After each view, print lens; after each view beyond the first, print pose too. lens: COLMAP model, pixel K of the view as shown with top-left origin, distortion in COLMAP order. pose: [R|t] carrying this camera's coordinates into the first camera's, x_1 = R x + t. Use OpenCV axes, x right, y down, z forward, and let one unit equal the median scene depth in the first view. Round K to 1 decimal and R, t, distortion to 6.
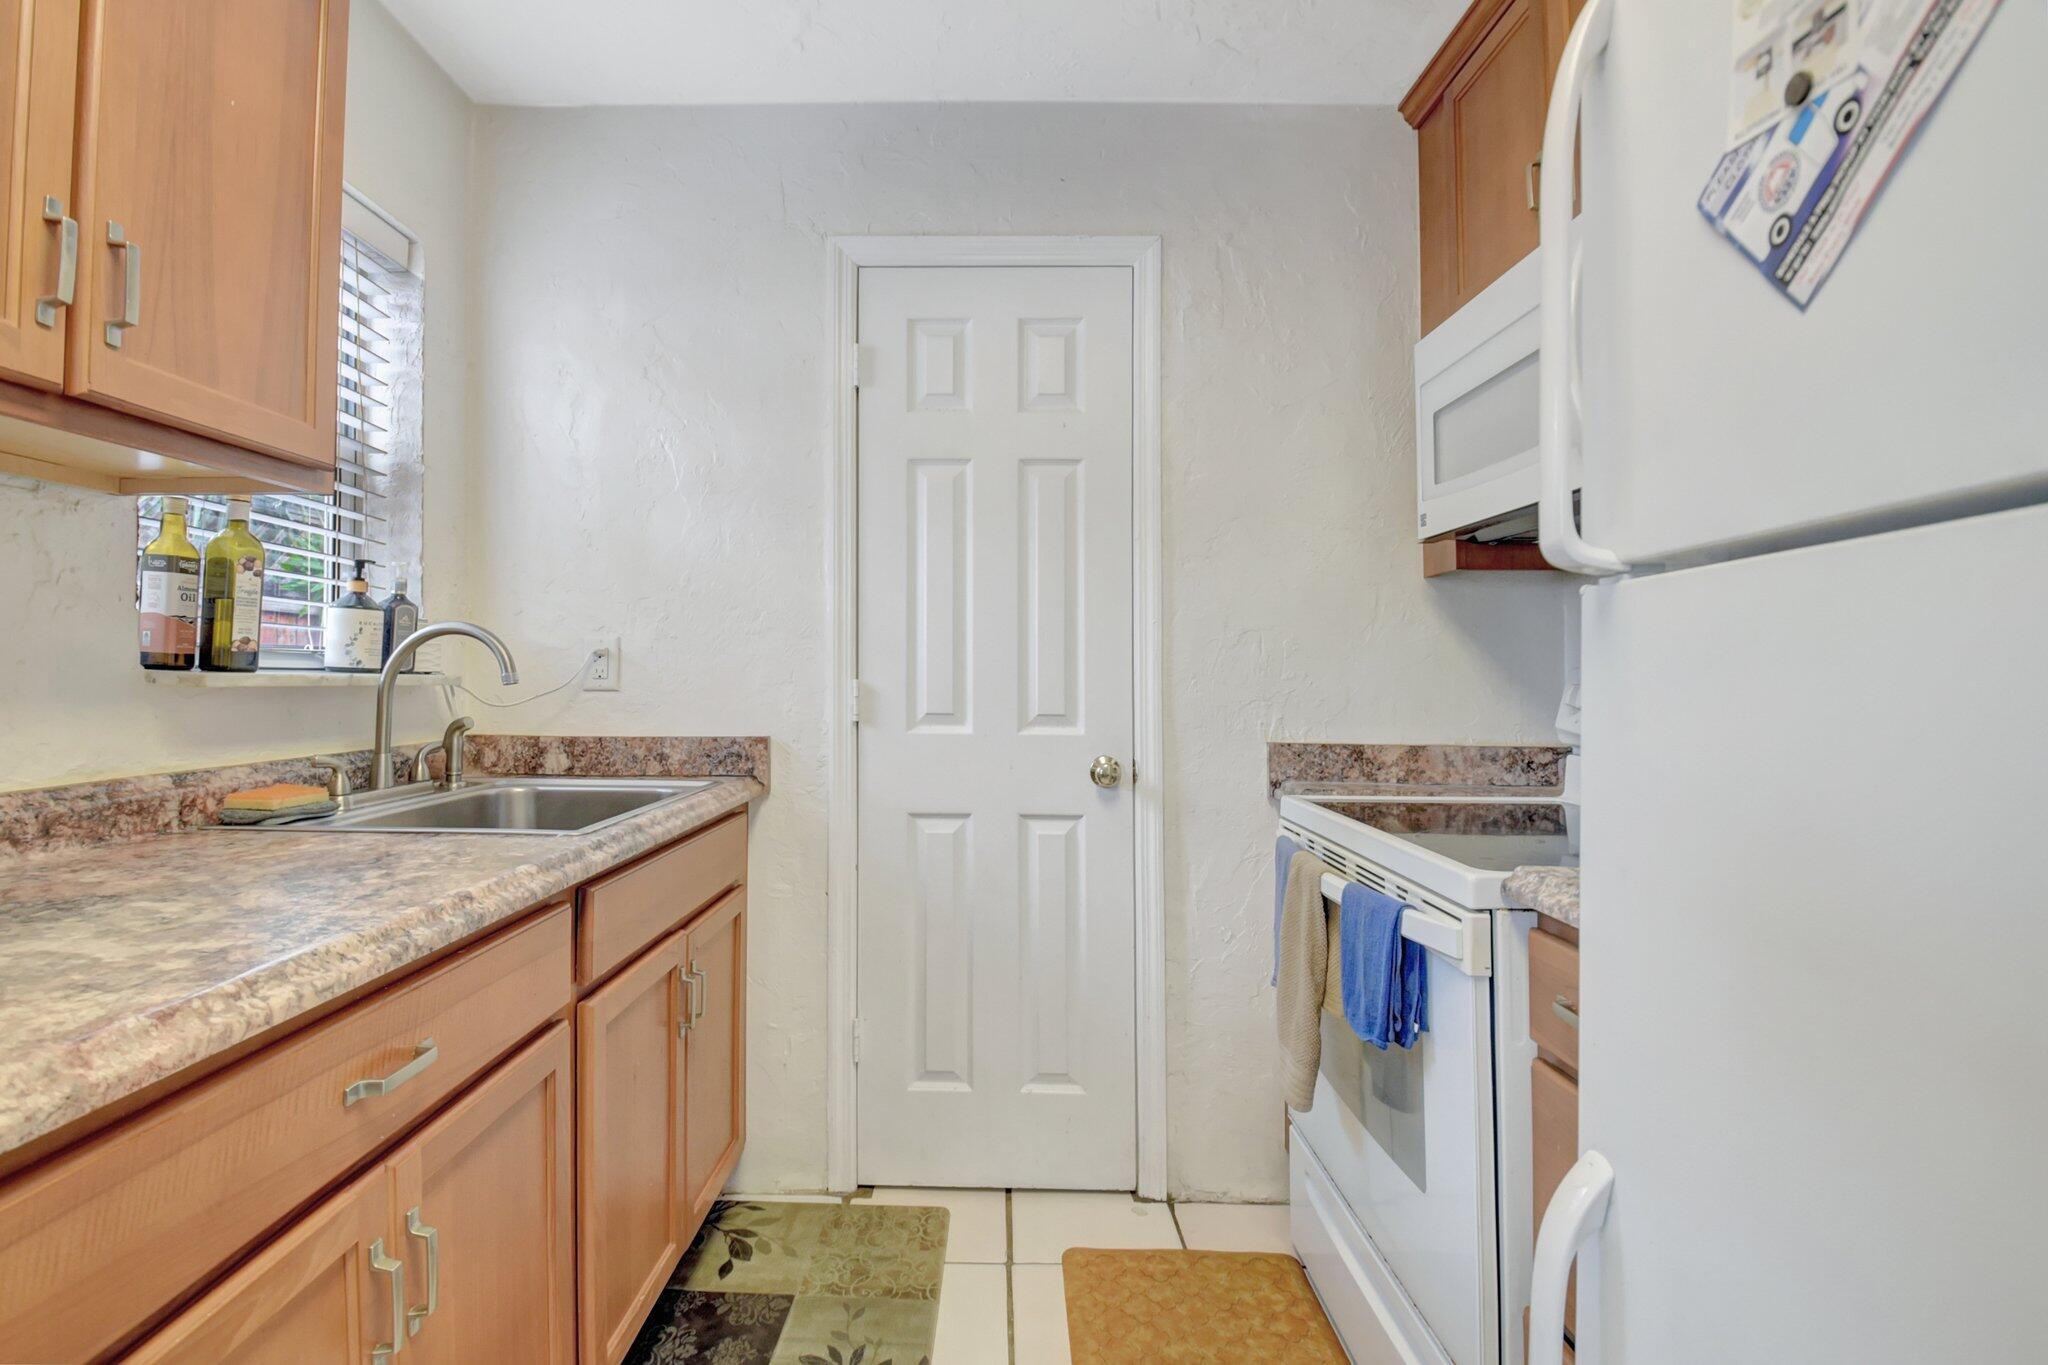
lens RADIAL K [[914.4, 0, 960.2], [0, 914.4, 648.4], [0, 0, 1]] dist [0.028968, -0.025299]
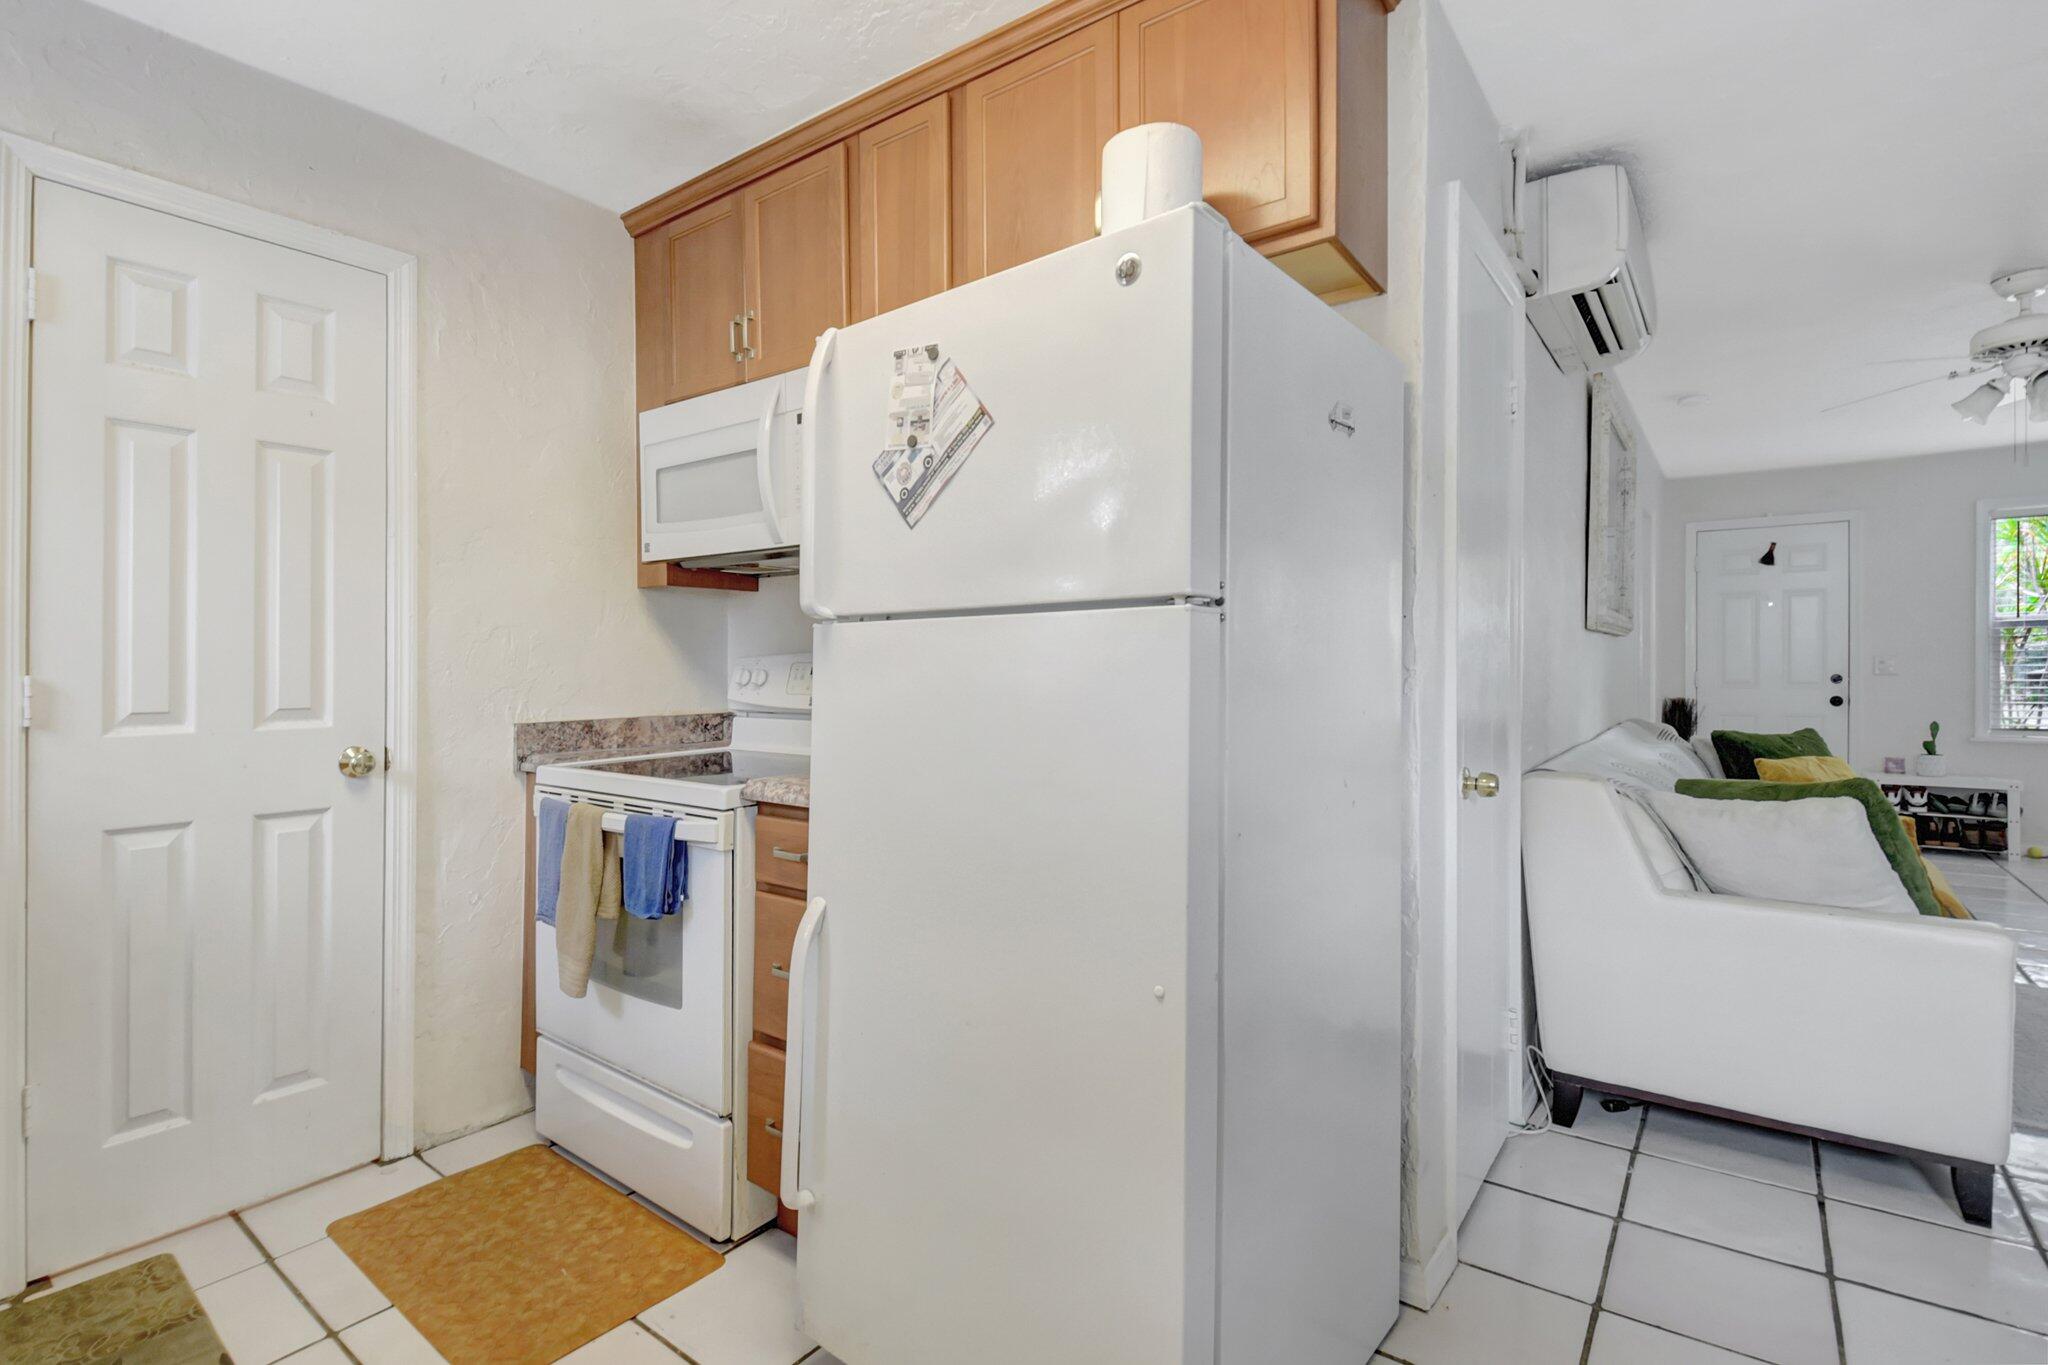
lens RADIAL K [[960.2, 0, 1020.5], [0, 960.2, 651.3], [0, 0, 1]] dist [0.000498, 0.000232]
pose [[0.566583, -0.001478, 0.824004, -0.320540], [-0.017073, 0.999763, 0.013532, -0.016592], [-0.823828, -0.021735, 0.566423, -0.225089]]
